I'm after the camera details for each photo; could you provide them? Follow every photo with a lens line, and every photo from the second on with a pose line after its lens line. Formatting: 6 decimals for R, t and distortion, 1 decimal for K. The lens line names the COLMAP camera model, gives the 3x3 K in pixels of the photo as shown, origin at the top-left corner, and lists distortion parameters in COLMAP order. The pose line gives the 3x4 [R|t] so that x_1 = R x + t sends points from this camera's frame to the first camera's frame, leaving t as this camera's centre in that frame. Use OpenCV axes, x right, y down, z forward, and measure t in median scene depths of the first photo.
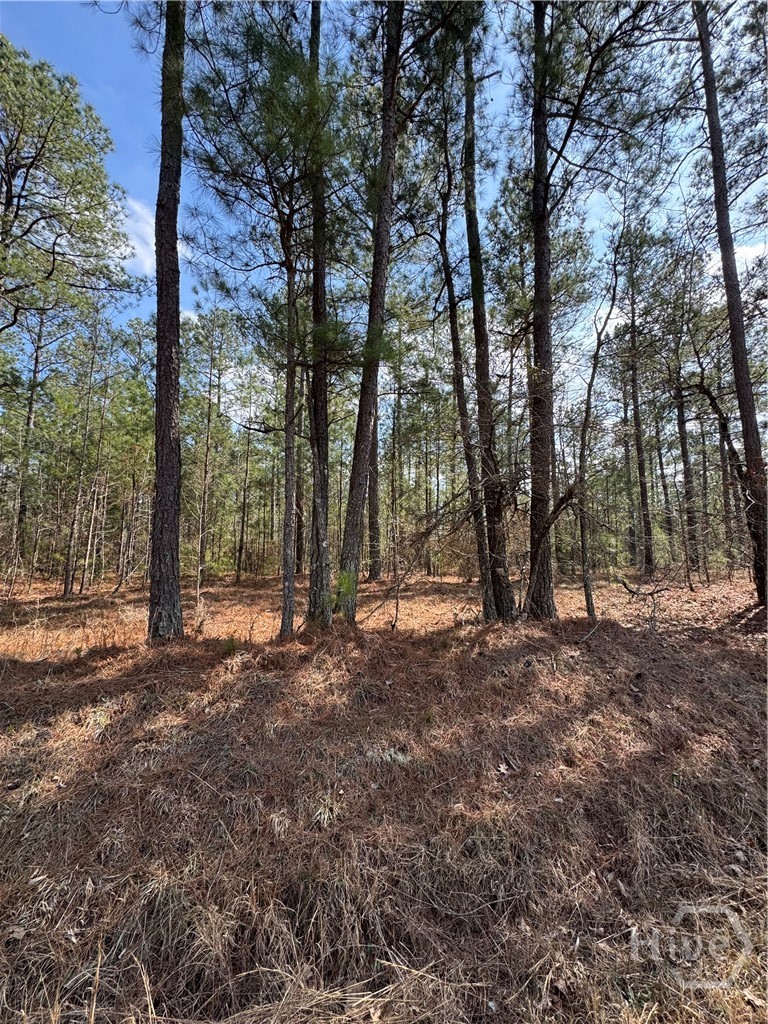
lens RADIAL K [[411.6, 0, 379.4], [0, 411.6, 515.1], [0, 0, 1]] dist [0.000302, -0.000024]
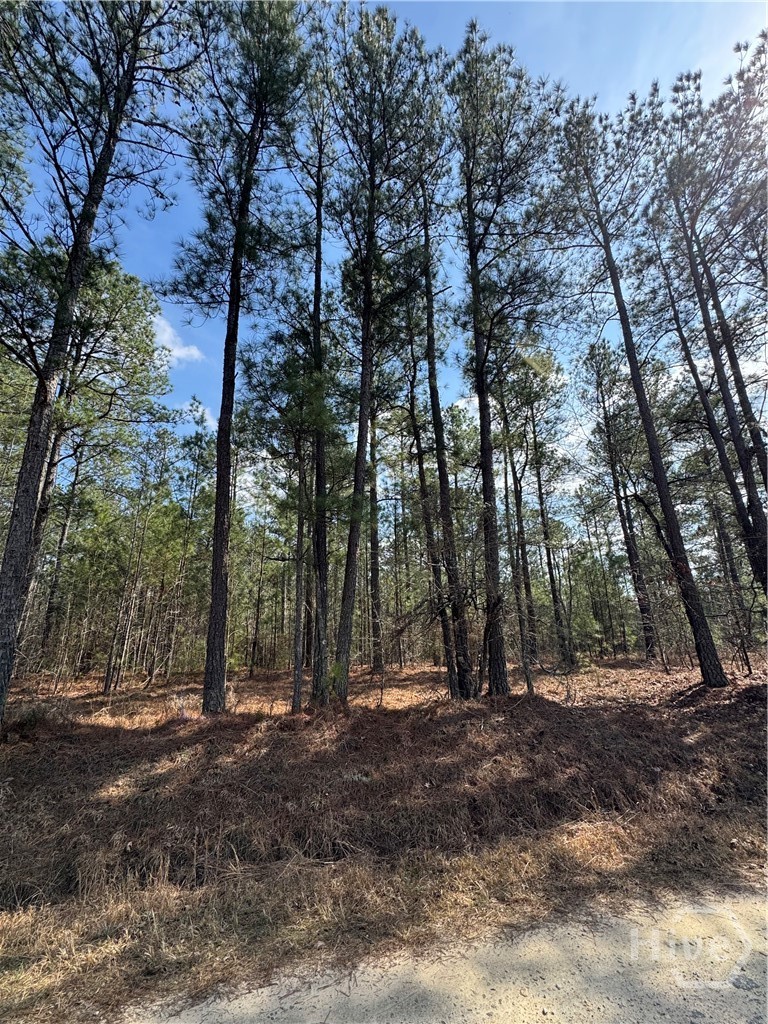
lens RADIAL K [[438.9, 0, 384.0], [0, 438.9, 512.0], [0, 0, 1]] dist [0.001711, 0.000121]
pose [[0.999104, -0.035066, -0.023705, 0.157356], [0.029734, 0.980048, -0.196524, -0.082639], [0.030123, 0.195643, 0.980212, -0.699447]]
